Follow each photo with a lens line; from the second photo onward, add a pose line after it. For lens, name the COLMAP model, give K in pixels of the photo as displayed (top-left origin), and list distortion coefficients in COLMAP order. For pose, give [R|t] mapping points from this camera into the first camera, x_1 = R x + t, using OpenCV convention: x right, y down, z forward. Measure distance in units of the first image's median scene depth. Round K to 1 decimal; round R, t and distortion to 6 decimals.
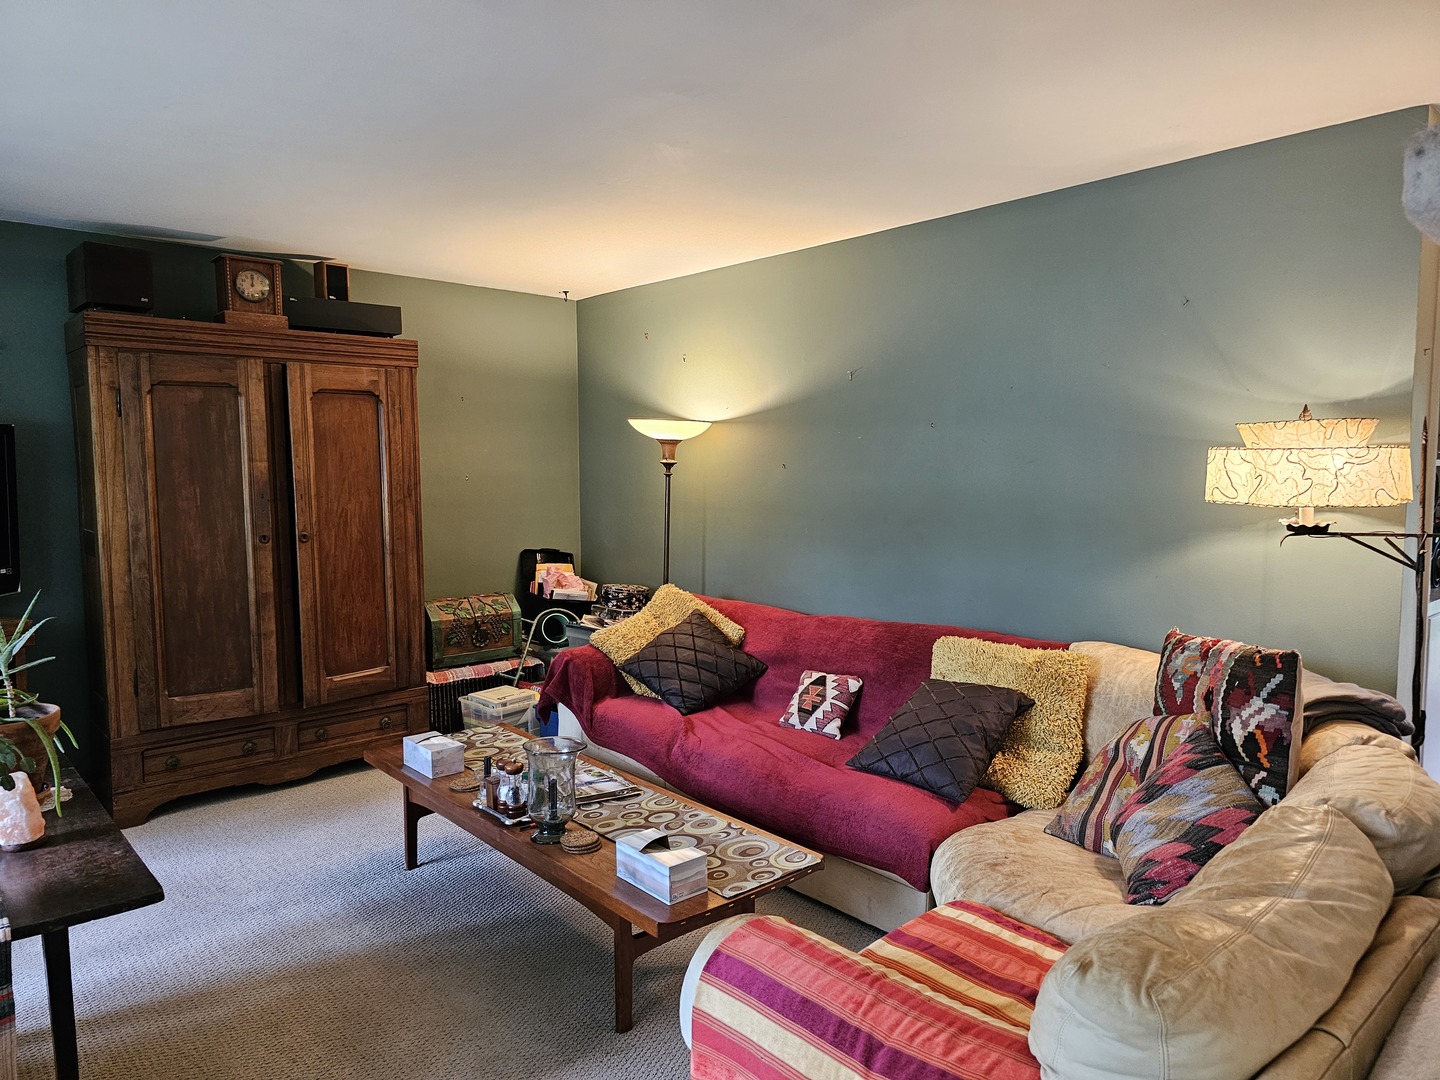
lens RADIAL K [[961.1, 0, 743.2], [0, 961.1, 538.3], [0, 0, 1]] dist [0.082430, -0.092101]
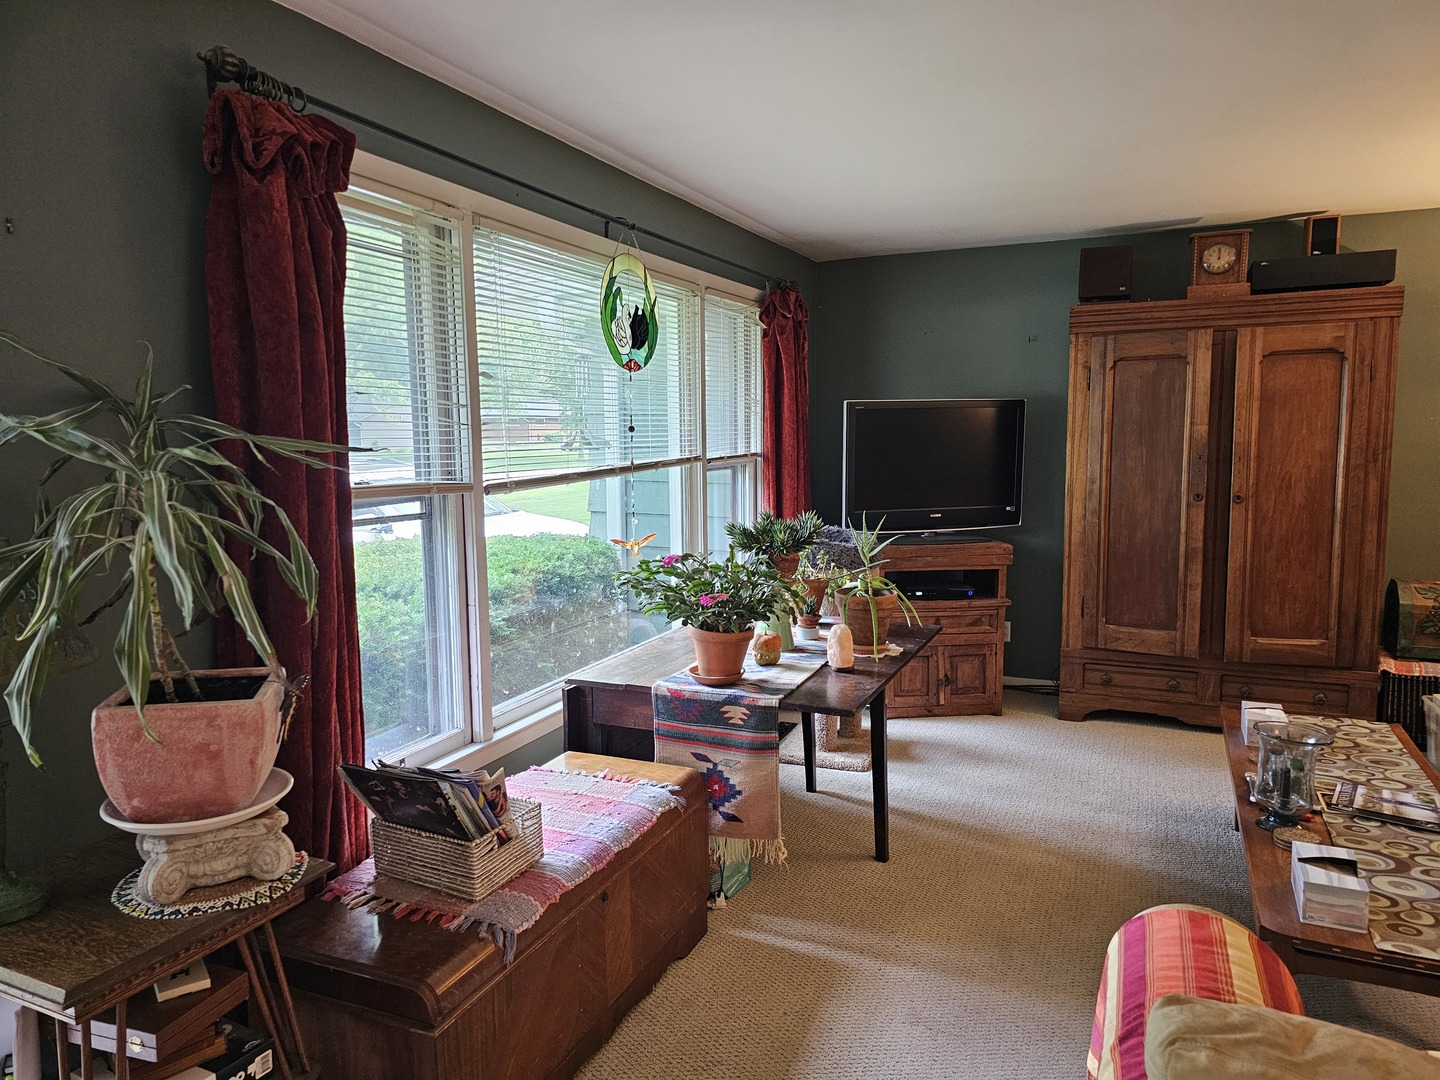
lens RADIAL K [[984.3, 0, 720.0], [0, 984.3, 540.0], [0, 0, 1]] dist [0.077299, -0.080040]
pose [[0.396670, 0.100317, -0.912463, 0.320519], [-0.062460, 0.994657, 0.082201, -0.010101], [0.915834, 0.024386, 0.400816, 0.077612]]
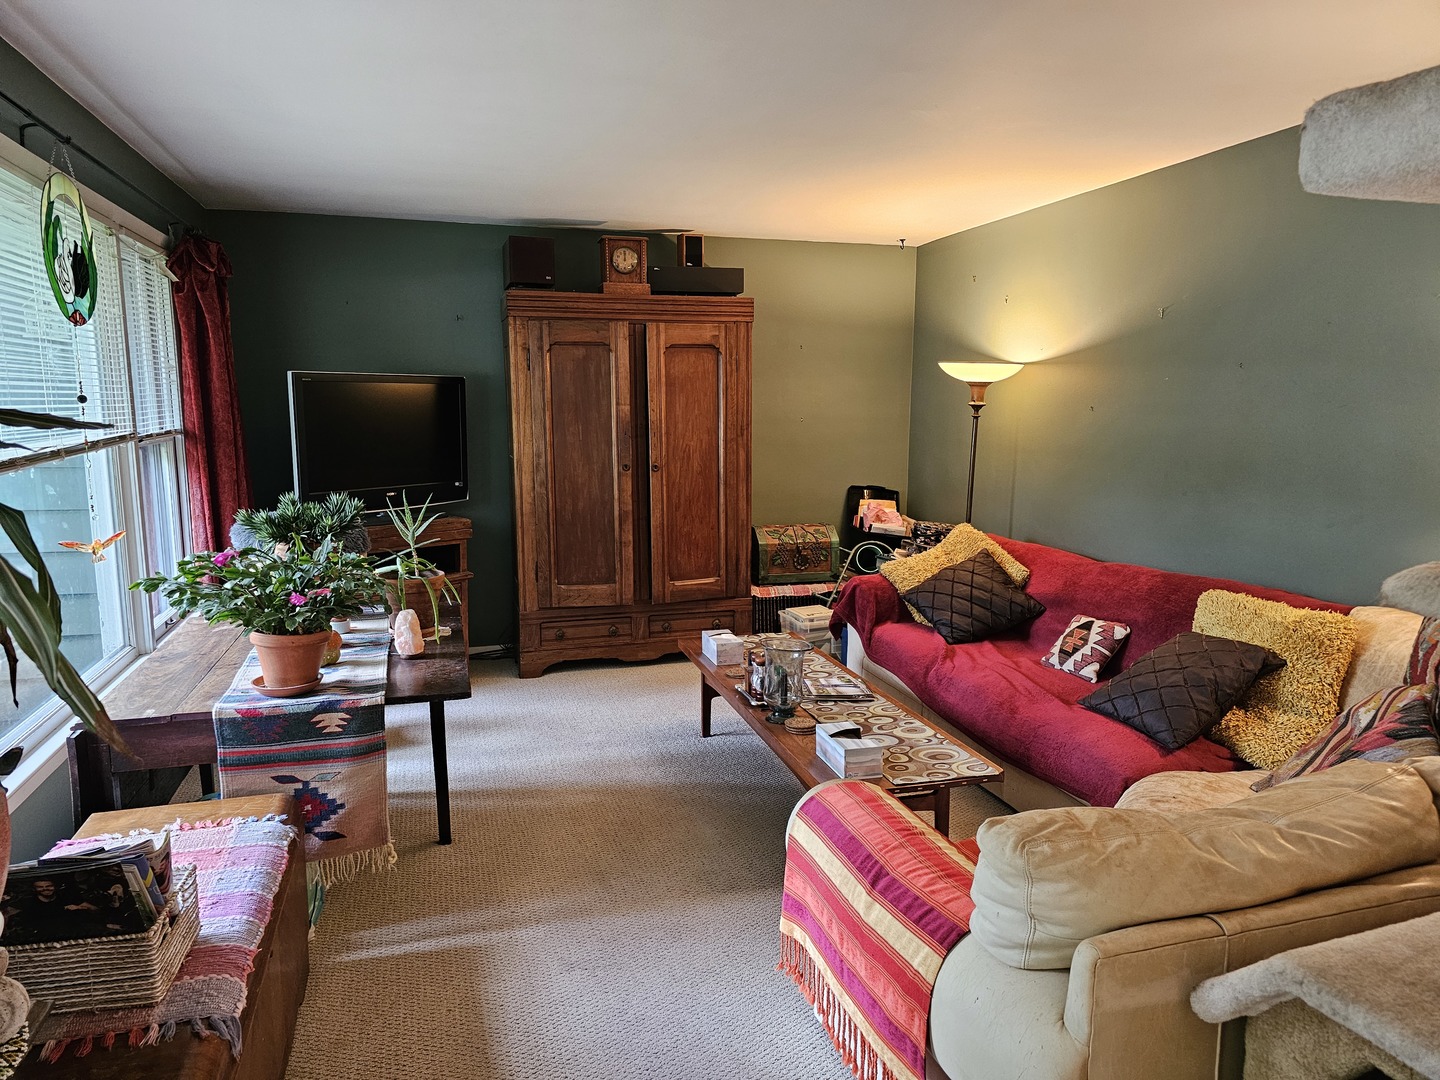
lens RADIAL K [[975.9, 0, 724.4], [0, 975.9, 553.9], [0, 0, 1]] dist [0.084574, -0.103779]
pose [[0.898005, 0.069420, -0.434475, 0.183118], [-0.036701, 0.995852, 0.083261, 0.002523], [0.438453, -0.058824, 0.896827, -0.082427]]
